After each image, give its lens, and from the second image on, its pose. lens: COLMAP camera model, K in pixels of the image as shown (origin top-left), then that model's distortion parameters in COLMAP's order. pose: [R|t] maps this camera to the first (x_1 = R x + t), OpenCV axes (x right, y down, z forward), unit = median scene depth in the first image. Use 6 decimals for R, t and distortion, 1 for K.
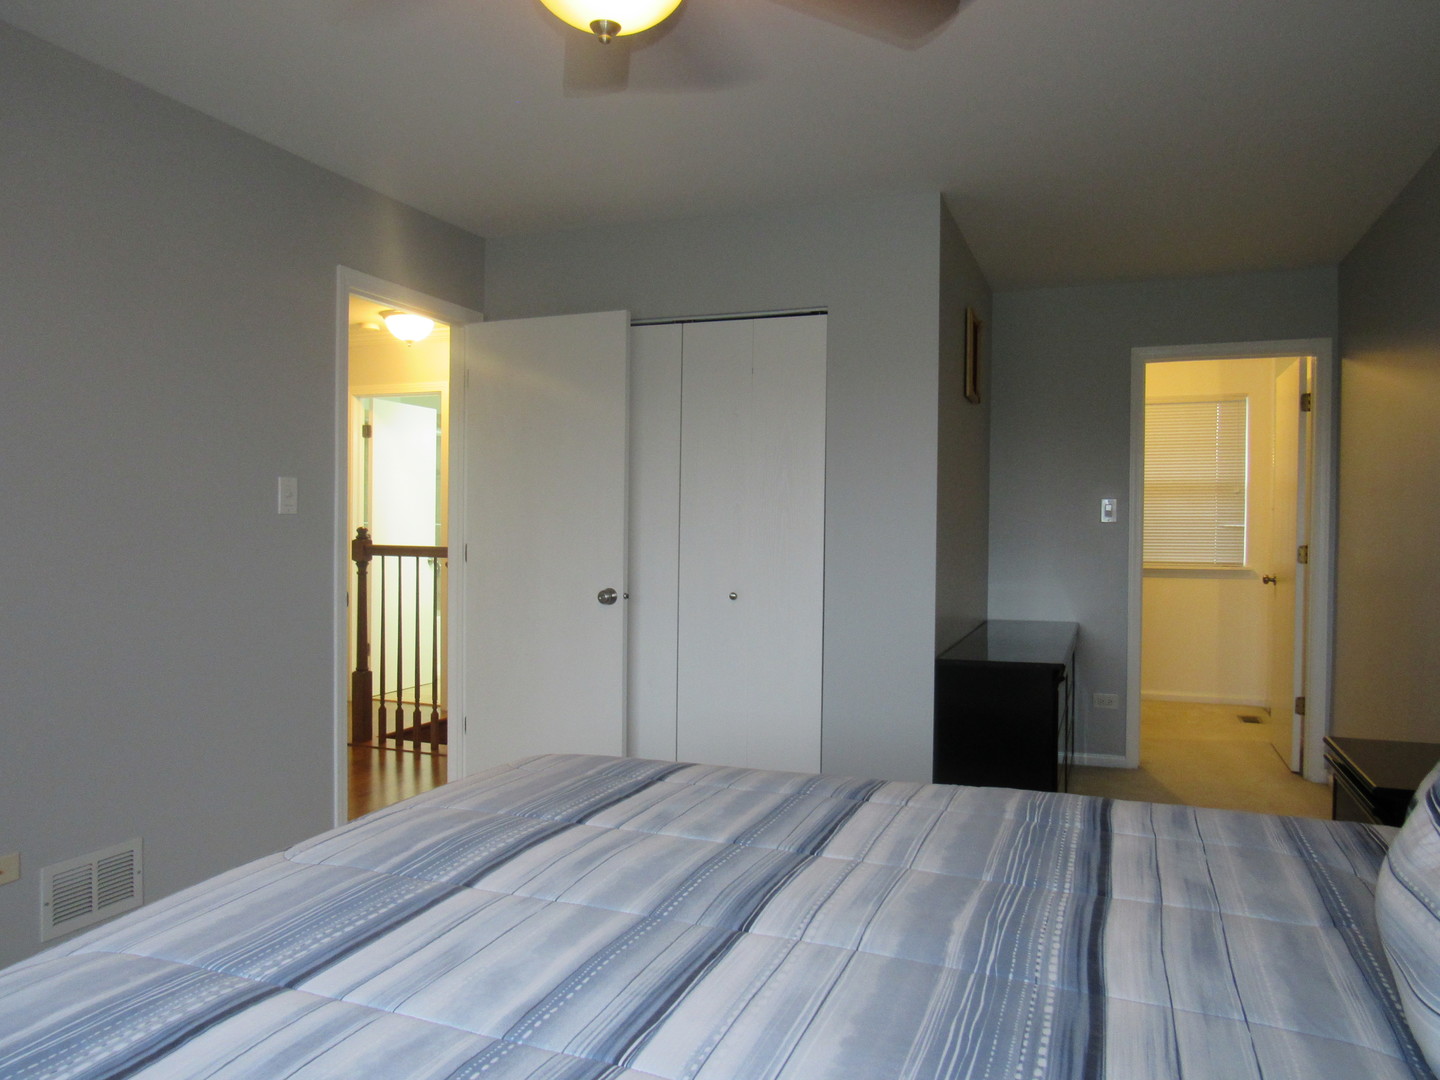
lens RADIAL K [[1031.7, 0, 720.0], [0, 1031.7, 540.0], [0, 0, 1]] dist [-0.029008, 0.005511]
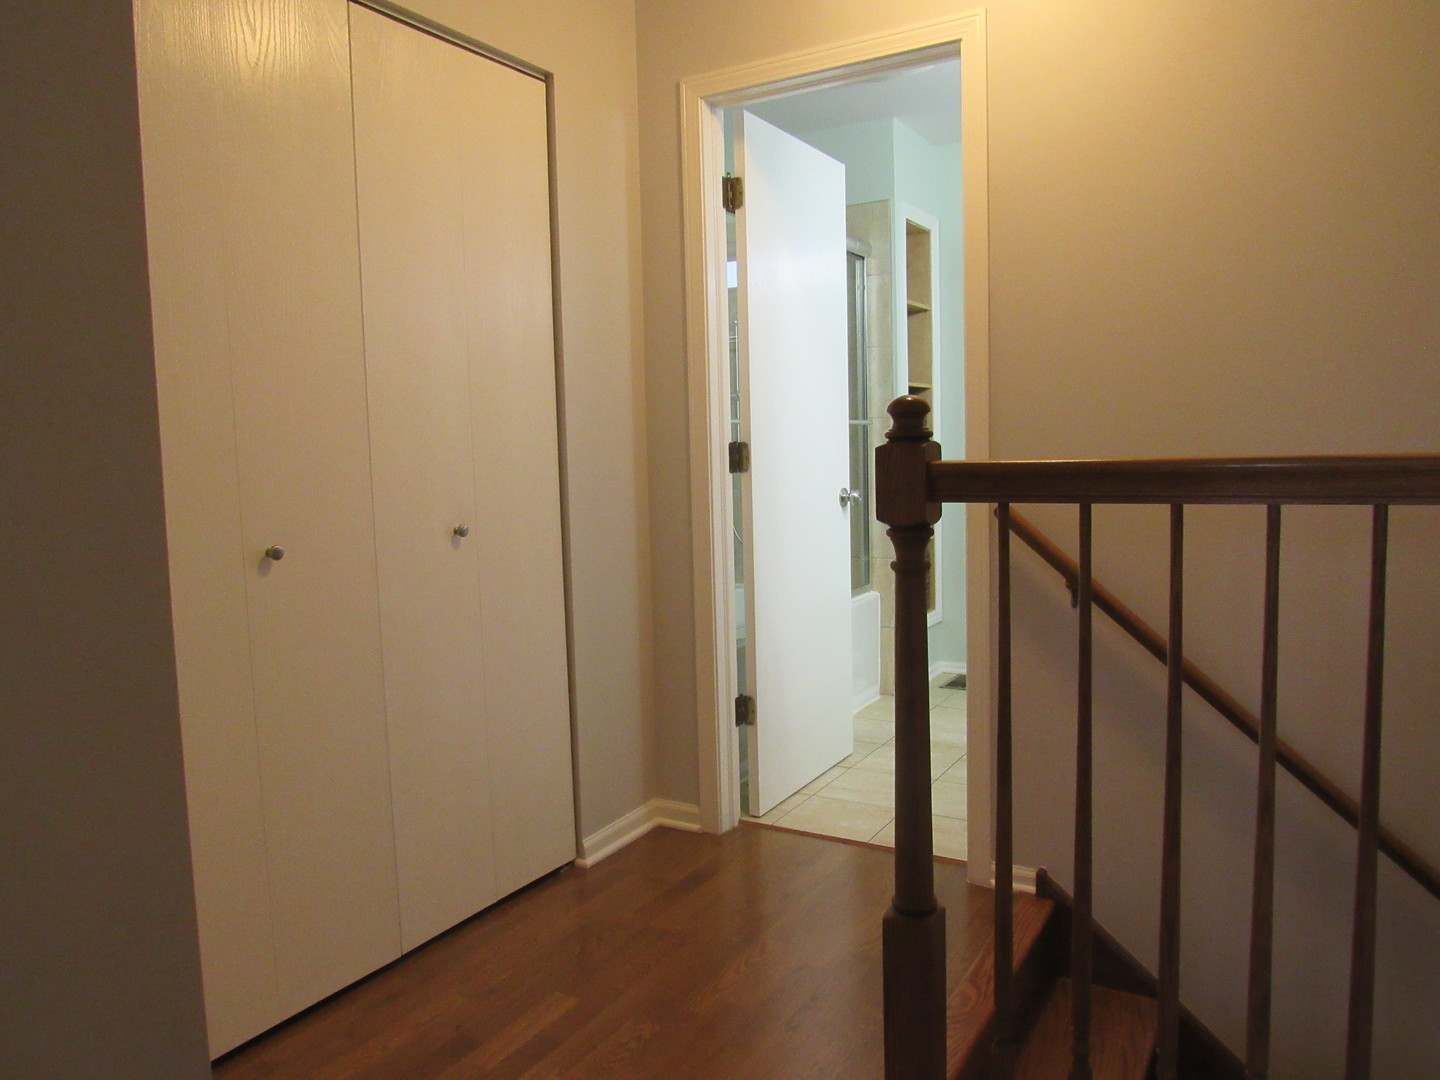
lens RADIAL K [[1031.7, 0, 720.0], [0, 1031.7, 540.0], [0, 0, 1]] dist [-0.029008, 0.005511]
pose [[0.986499, -0.029194, -0.161147, -0.353823], [0.041052, 0.996649, 0.070752, 0.003668], [0.158541, -0.076412, 0.984391, 0.722388]]
